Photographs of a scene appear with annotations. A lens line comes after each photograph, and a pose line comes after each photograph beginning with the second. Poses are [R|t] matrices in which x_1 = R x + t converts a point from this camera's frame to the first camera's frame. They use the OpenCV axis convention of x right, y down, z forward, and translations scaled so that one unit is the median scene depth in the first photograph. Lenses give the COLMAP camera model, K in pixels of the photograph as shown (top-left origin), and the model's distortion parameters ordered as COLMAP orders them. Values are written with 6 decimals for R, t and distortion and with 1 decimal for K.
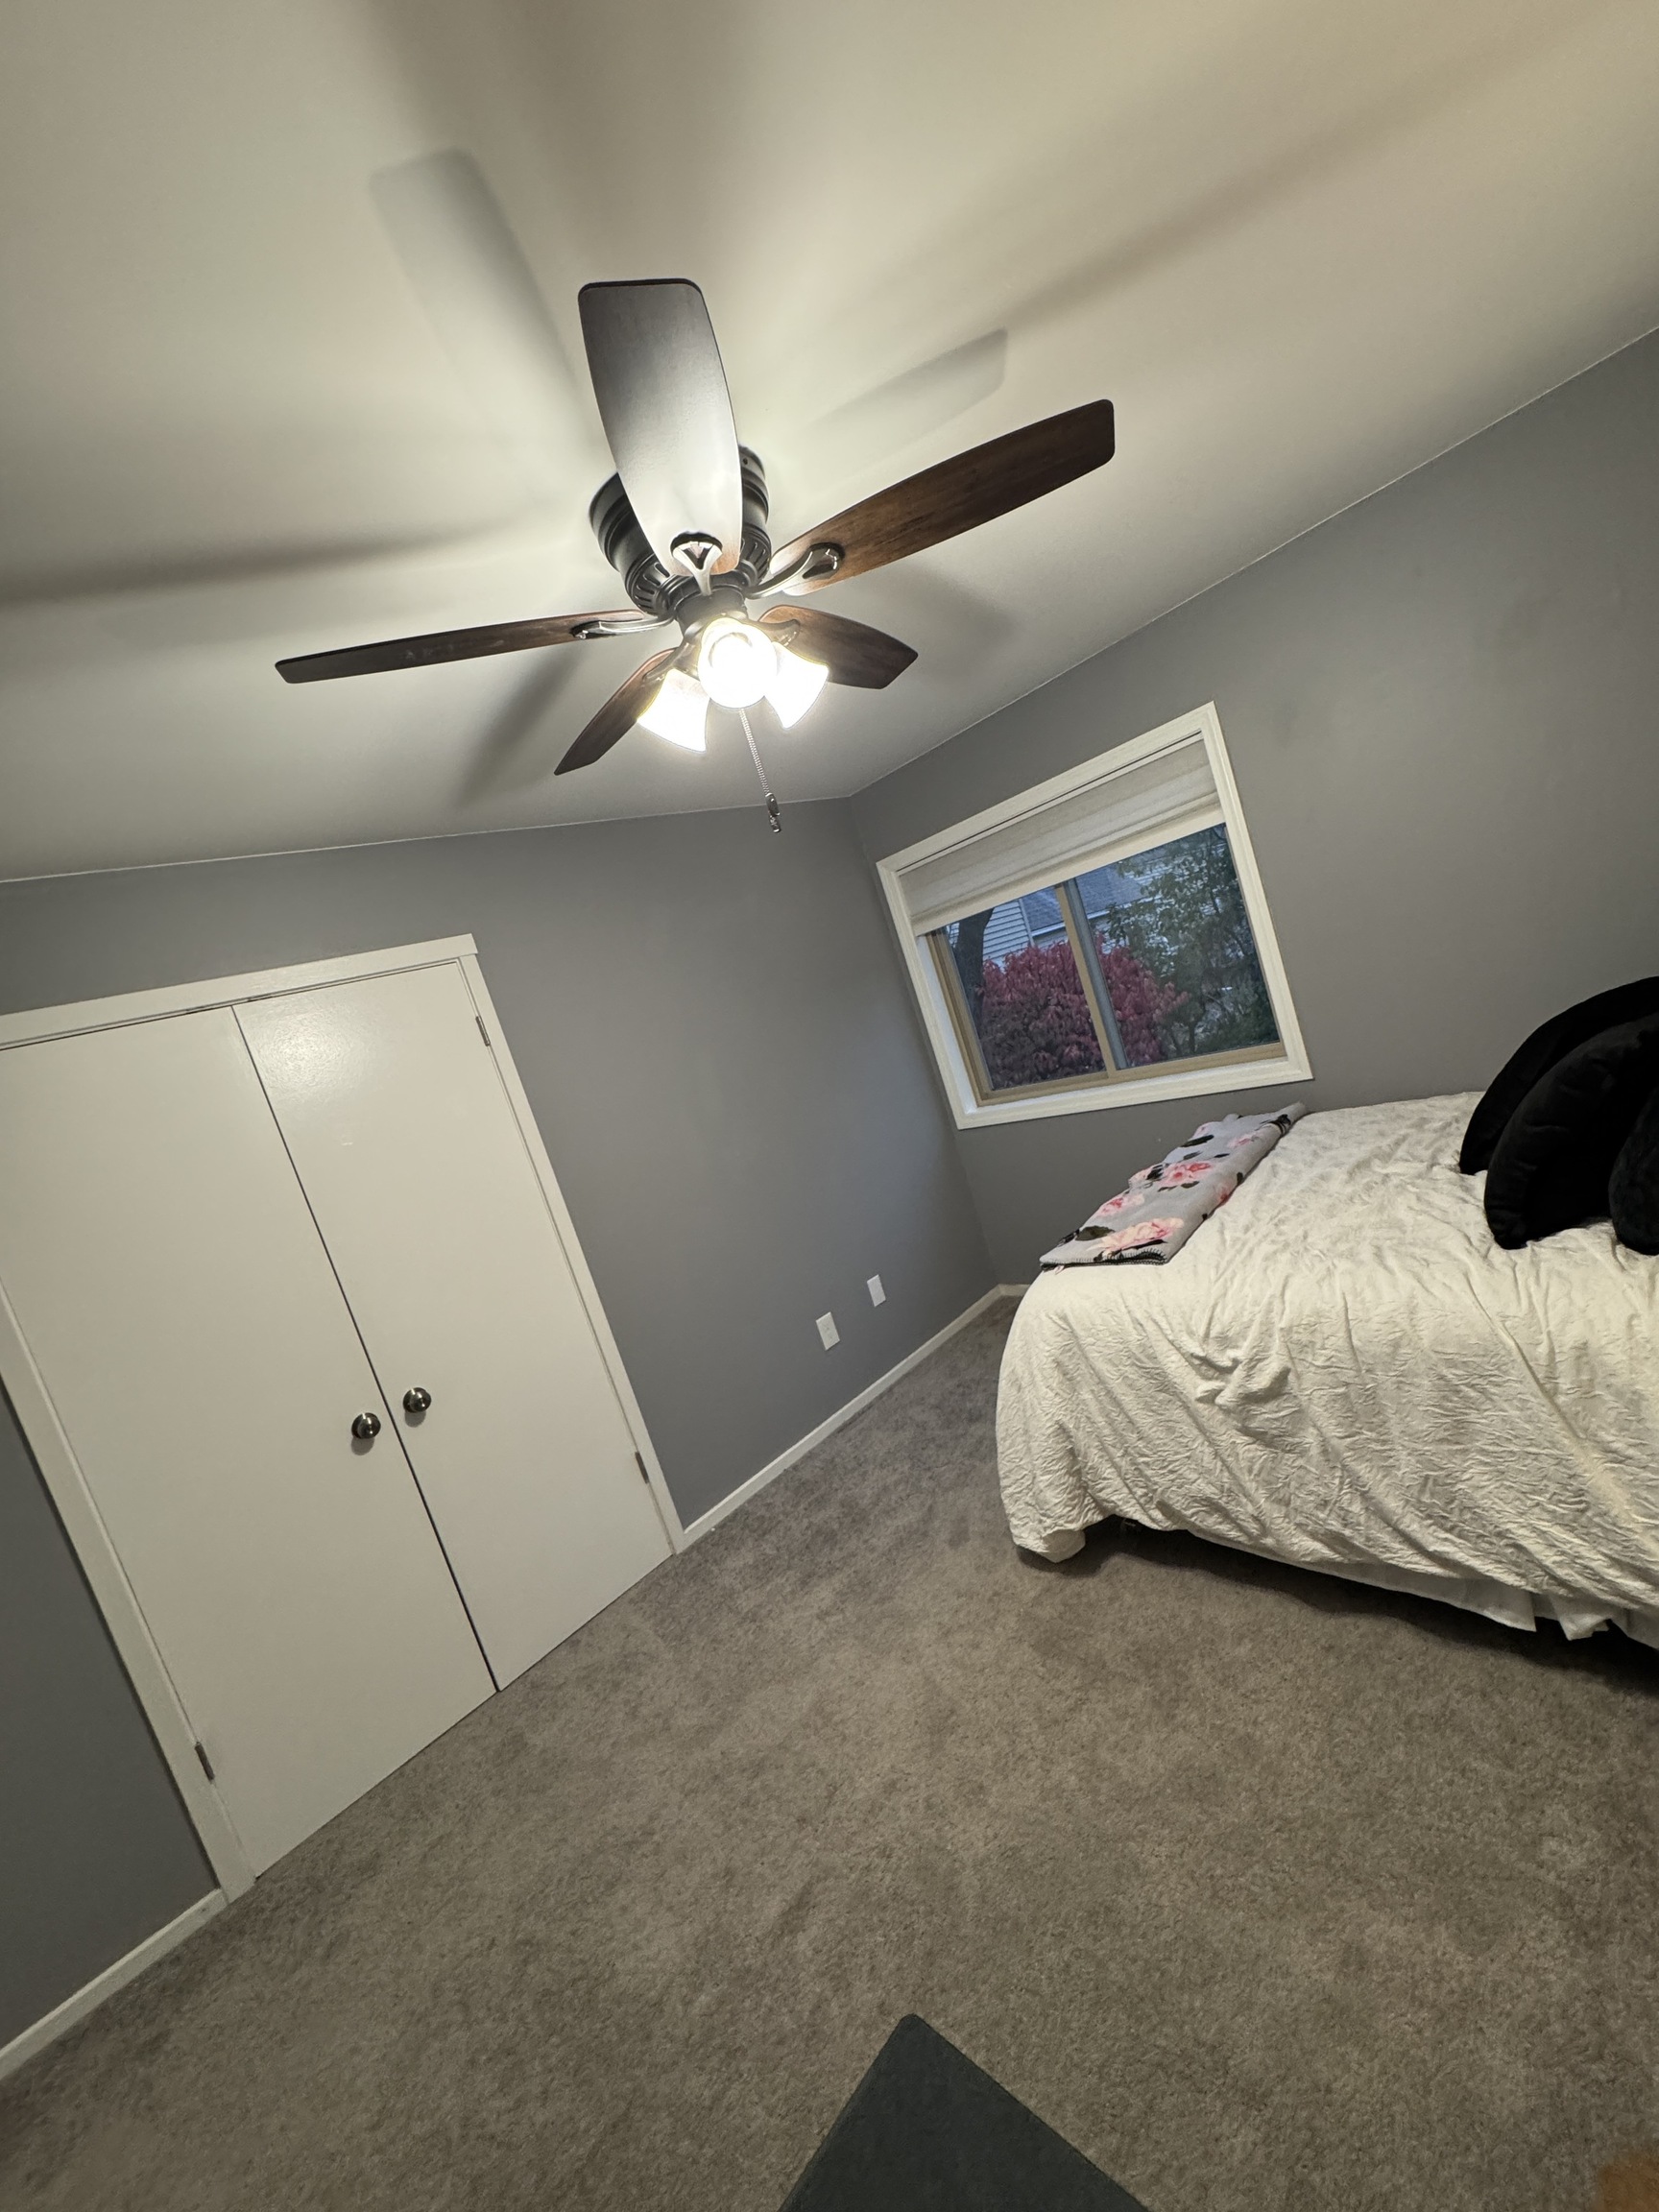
lens RADIAL K [[883.7, 0, 839.7], [0, 883.7, 1107.0], [0, 0, 1]] dist [0.002026, 0.000113]
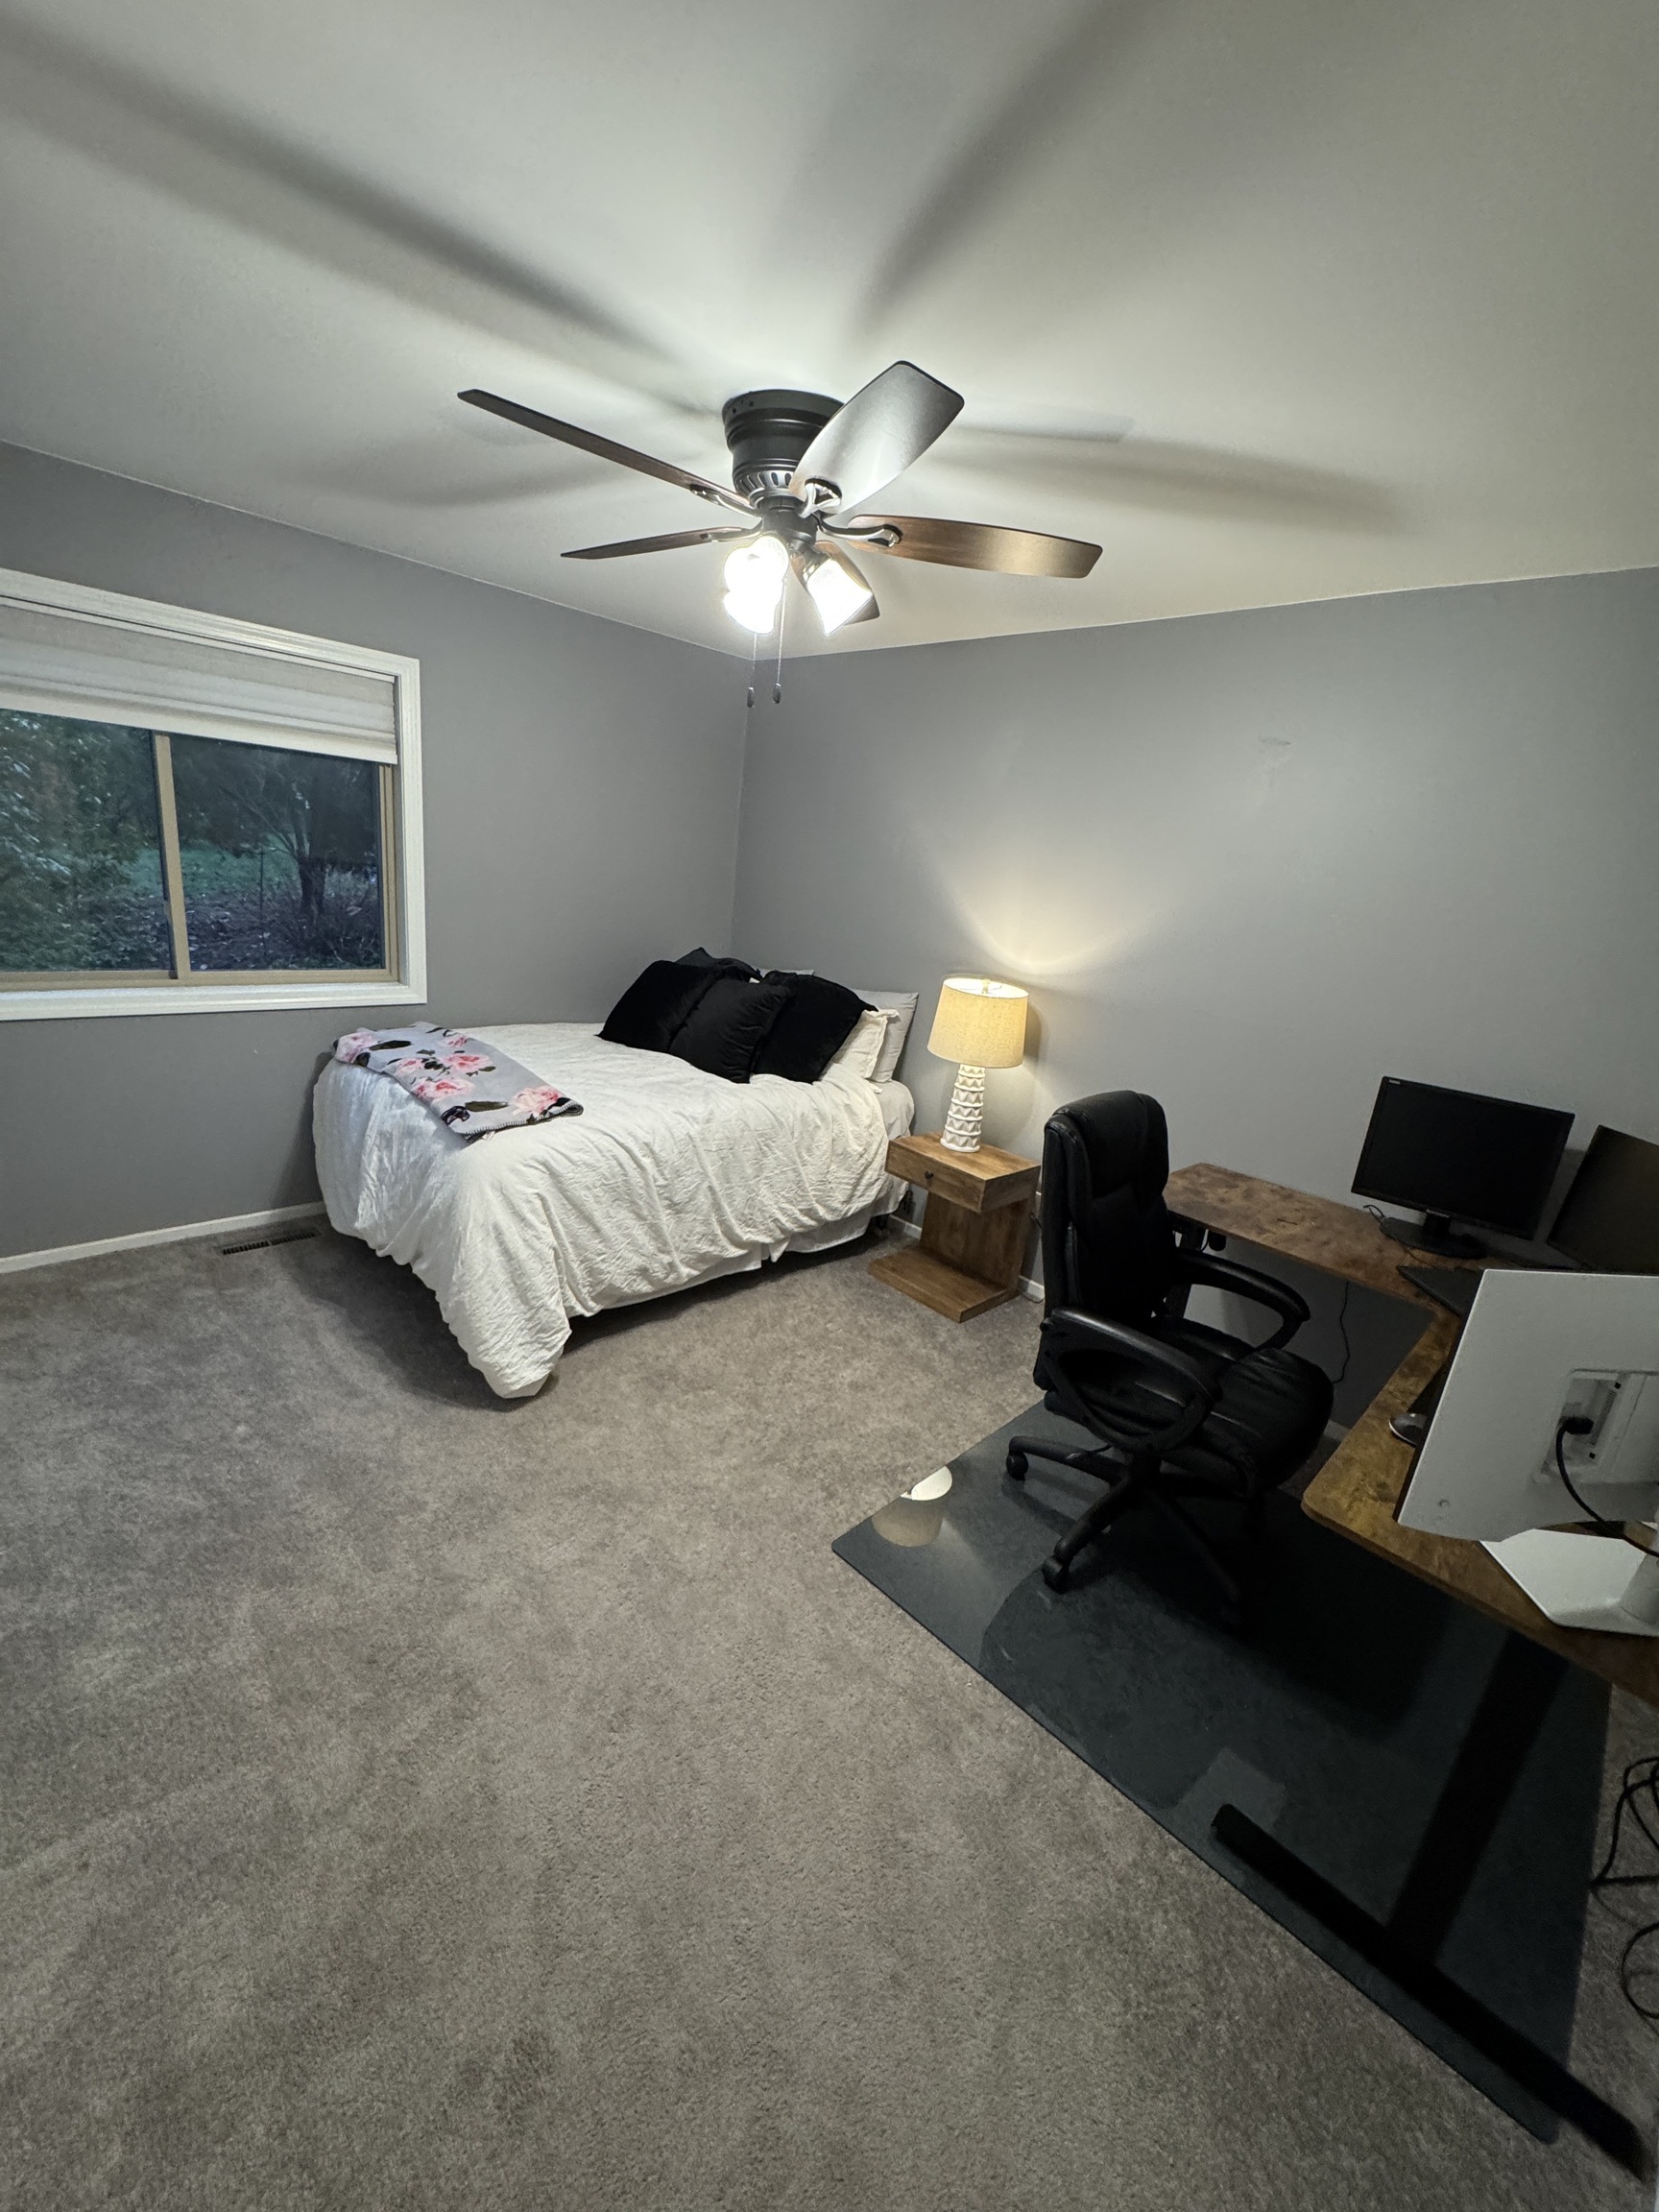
lens RADIAL K [[883.7, 0, 843.8], [0, 883.7, 1109.9], [0, 0, 1]] dist [0.002026, 0.000113]
pose [[-0.042407, 0.018572, 0.998928, -1.042464], [0.018577, 0.999669, -0.017797, 0.218415], [-0.998928, 0.017802, -0.042738, 0.727161]]
